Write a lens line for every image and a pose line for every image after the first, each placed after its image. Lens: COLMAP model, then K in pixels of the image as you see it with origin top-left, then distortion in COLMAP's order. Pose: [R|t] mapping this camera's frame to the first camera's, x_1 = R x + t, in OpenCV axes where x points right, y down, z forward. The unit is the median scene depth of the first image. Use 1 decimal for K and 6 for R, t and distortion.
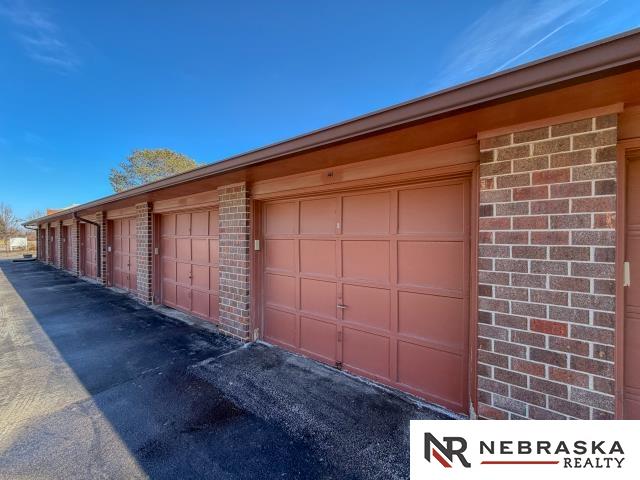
lens RADIAL K [[255.5, 0, 319.8], [0, 255.5, 240.3], [0, 0, 1]] dist [-0.000824, 0.000012]
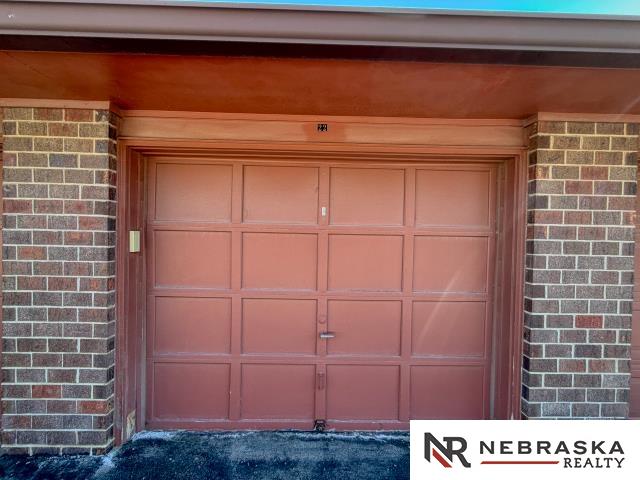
lens RADIAL K [[255.5, 0, 320.1], [0, 255.5, 239.5], [0, 0, 1]] dist [-0.000824, 0.000012]
pose [[0.790234, 0.003600, 0.612794, -0.348268], [-0.009018, 0.999943, 0.005755, 0.011464], [-0.612738, -0.010074, 0.790222, 0.525002]]
